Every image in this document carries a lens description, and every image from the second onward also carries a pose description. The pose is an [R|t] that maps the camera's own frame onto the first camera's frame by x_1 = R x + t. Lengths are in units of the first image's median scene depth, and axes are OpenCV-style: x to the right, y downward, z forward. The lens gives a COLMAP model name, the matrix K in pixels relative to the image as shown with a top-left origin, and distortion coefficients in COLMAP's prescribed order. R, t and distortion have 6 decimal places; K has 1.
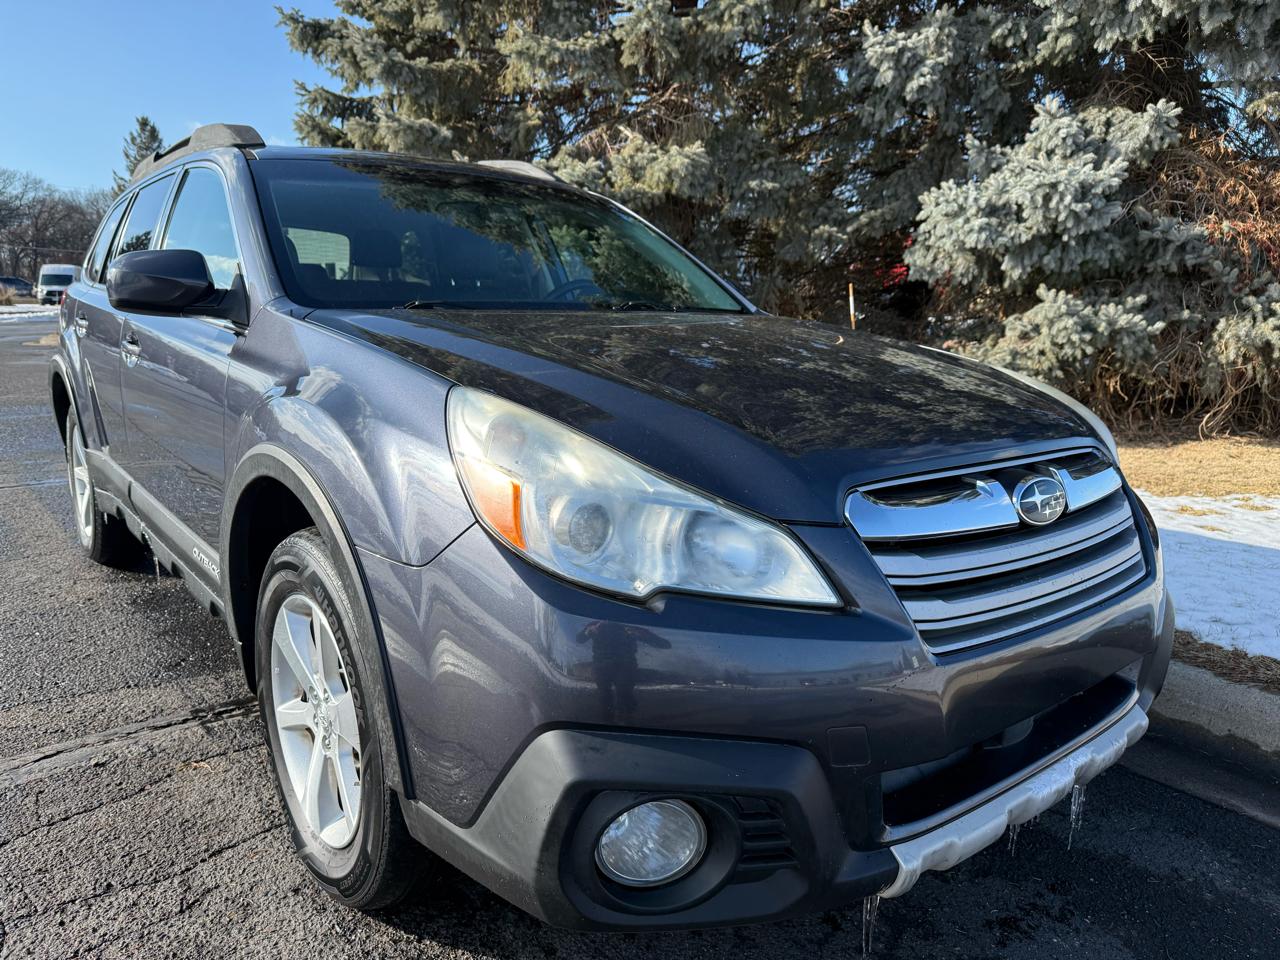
lens RADIAL K [[894.0, 0, 638.2], [0, 894.0, 485.2], [0, 0, 1]] dist [0.032520, -0.033009]
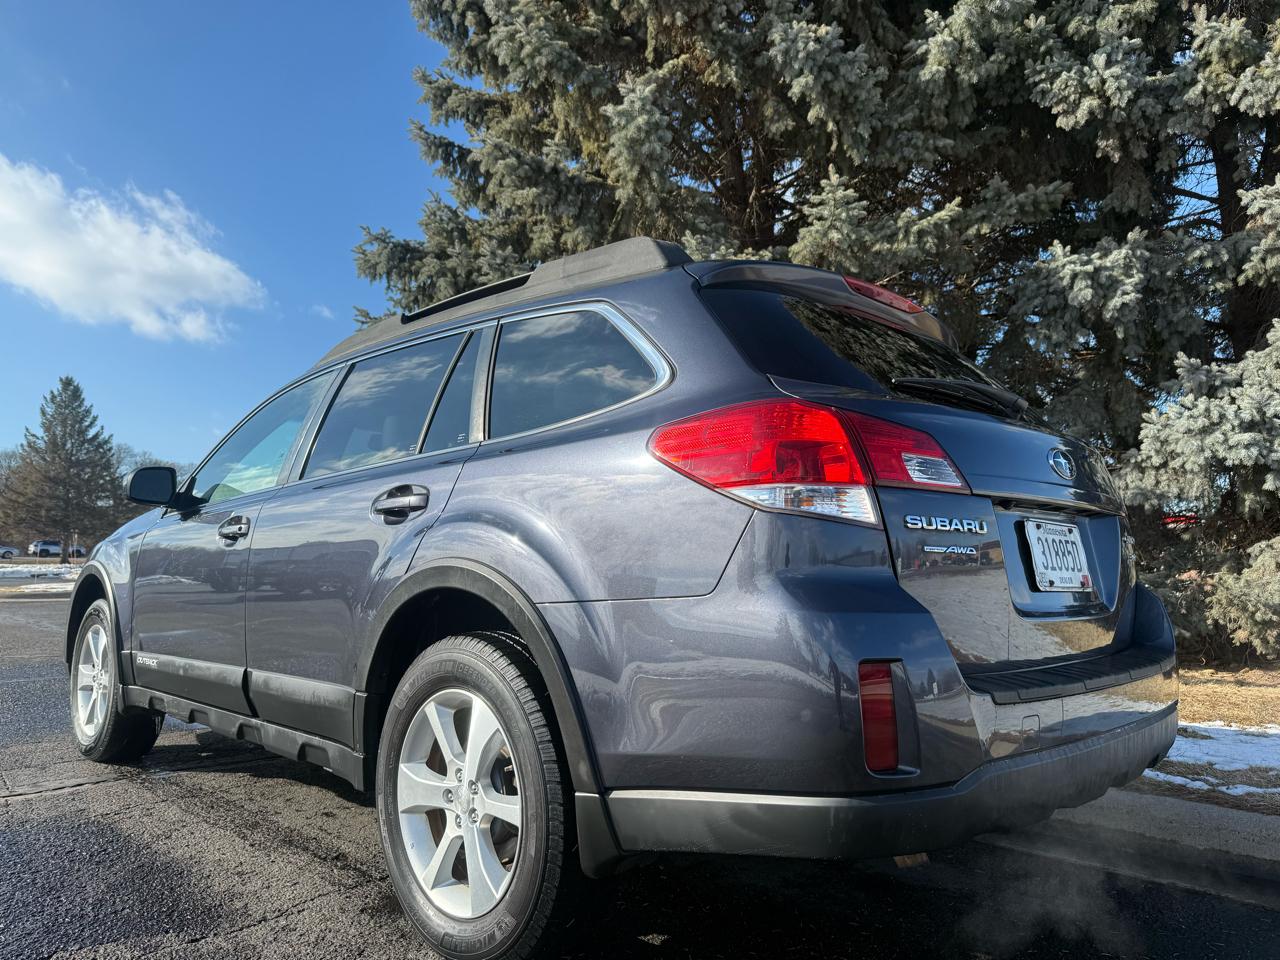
lens RADIAL K [[894.0, 0, 637.2], [0, 894.0, 486.1], [0, 0, 1]] dist [0.032520, -0.033009]
pose [[0.994435, 0.006038, 0.105181, -0.299866], [0.023667, 0.960036, -0.278874, -0.010950], [-0.102662, 0.279812, 0.954550, 0.216003]]
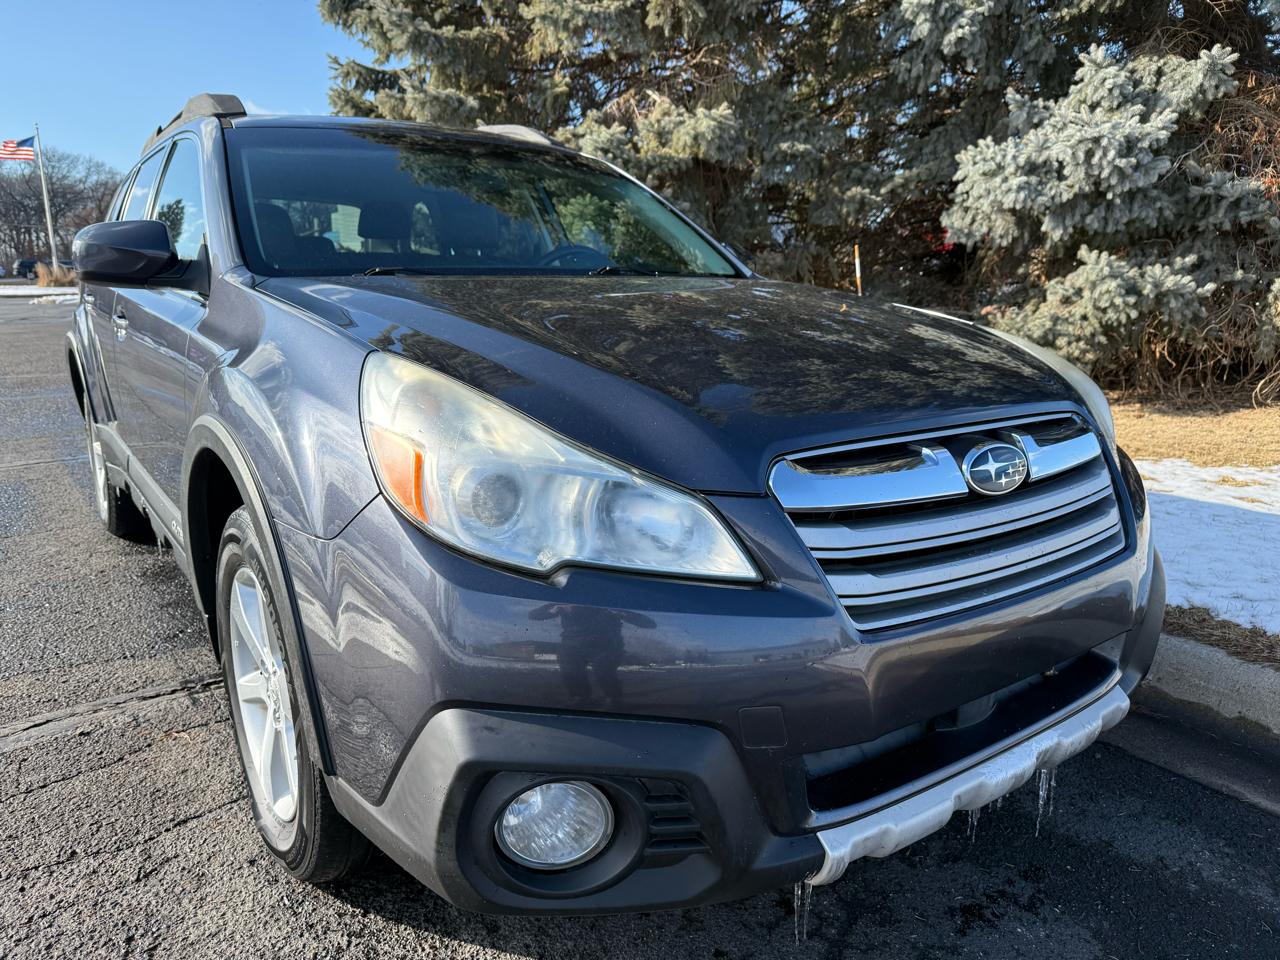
lens RADIAL K [[894.0, 0, 637.6], [0, 894.0, 491.0], [0, 0, 1]] dist [0.032520, -0.033009]
pose [[0.998389, -0.002977, -0.056668, 0.027753], [0.004987, 0.999362, 0.035362, 0.001142], [0.056527, -0.035587, 0.997767, 0.010009]]
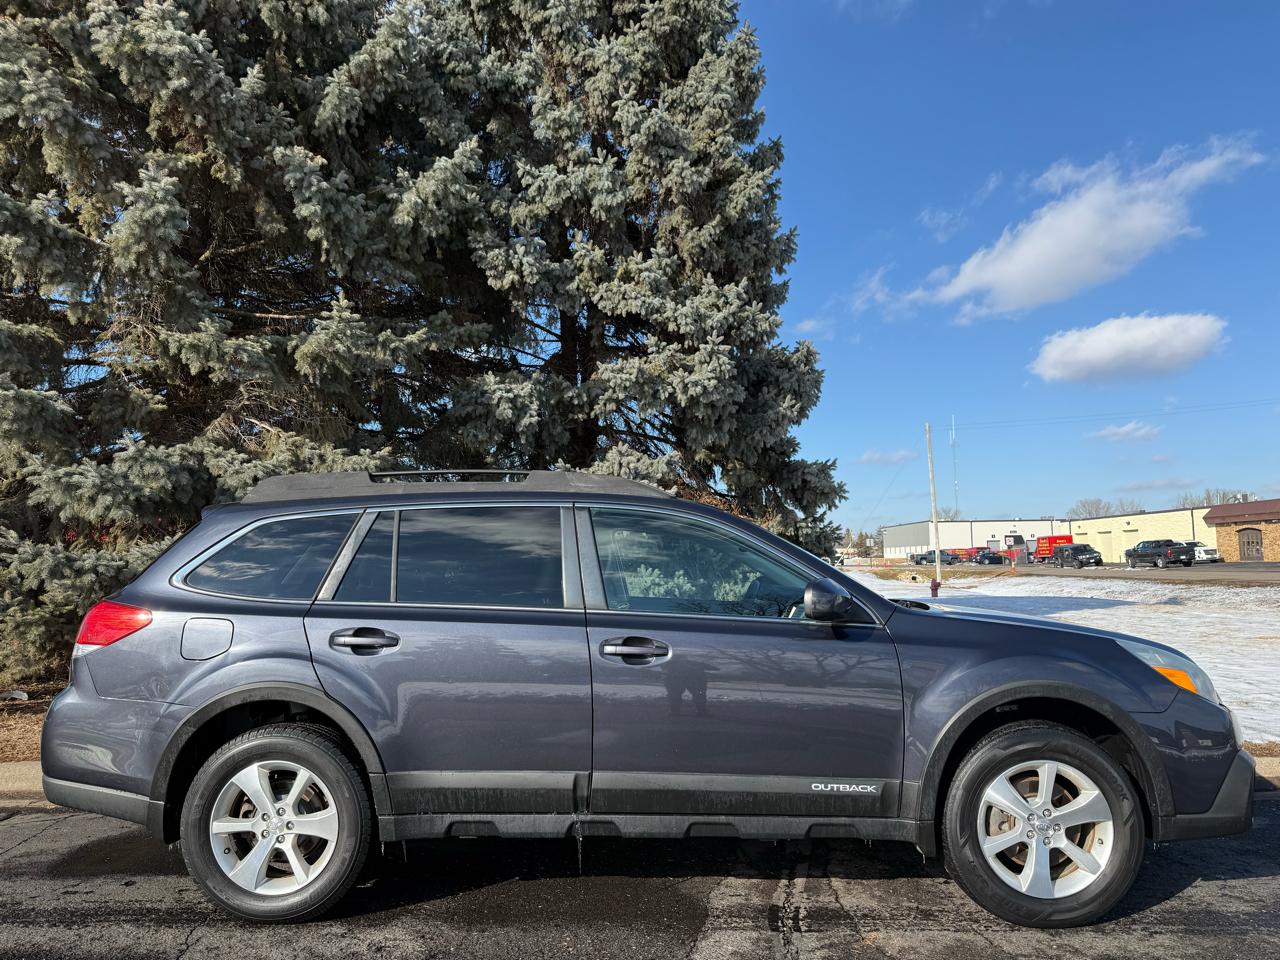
lens RADIAL K [[894.0, 0, 666.4], [0, 894.0, 510.4], [0, 0, 1]] dist [0.032520, -0.033009]
pose [[0.636742, 0.022055, 0.770762, -0.621820], [0.174651, 0.969487, -0.172025, -0.046784], [-0.751037, 0.244150, 0.613461, 0.043990]]
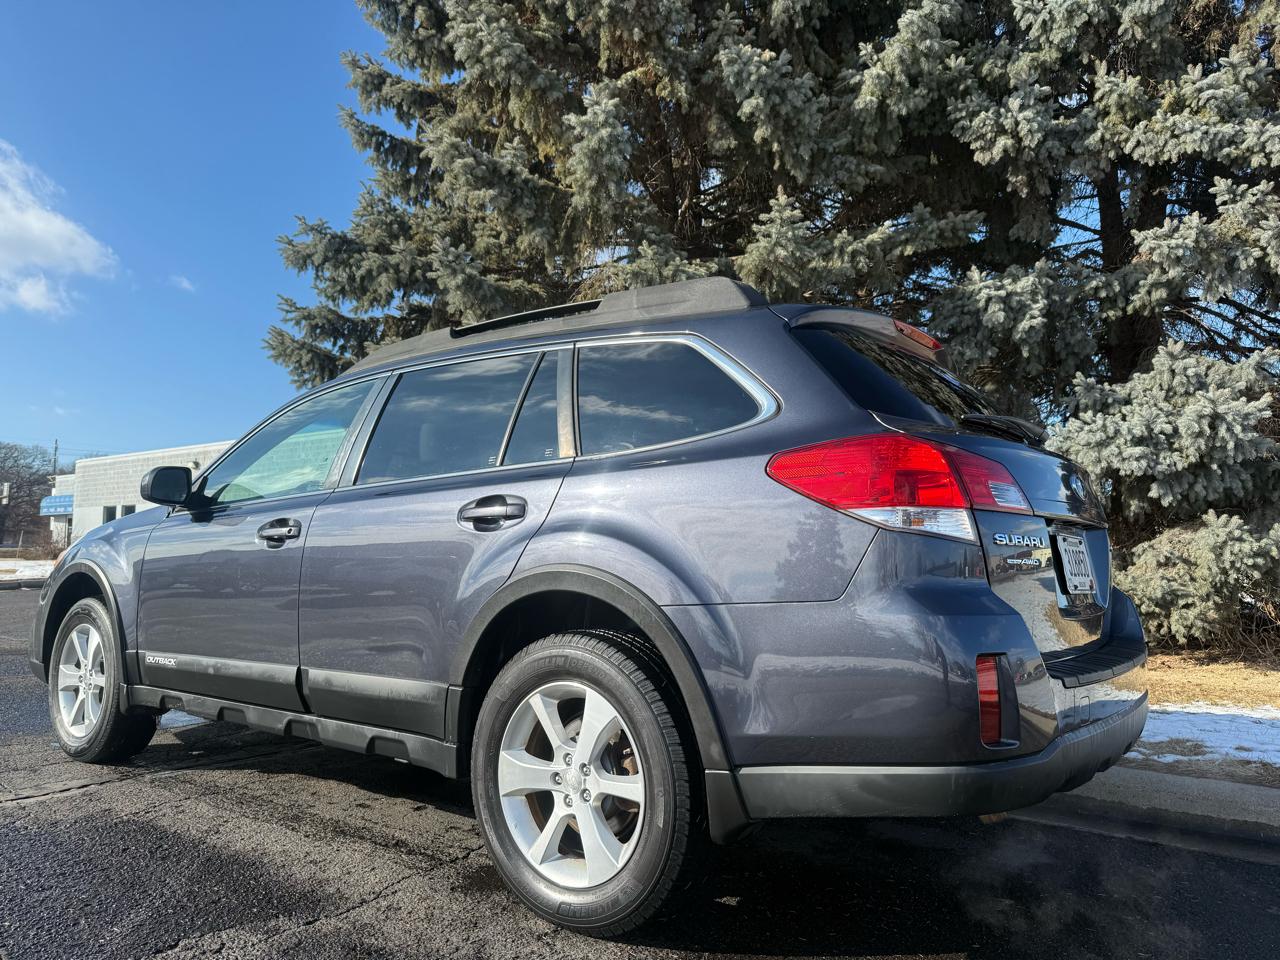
lens RADIAL K [[894.0, 0, 644.1], [0, 894.0, 485.3], [0, 0, 1]] dist [0.032520, -0.033009]
pose [[0.970595, 0.019197, 0.239951, -0.380850], [0.046709, 0.962849, -0.265970, -0.011628], [-0.236142, 0.269357, 0.933640, 0.191628]]
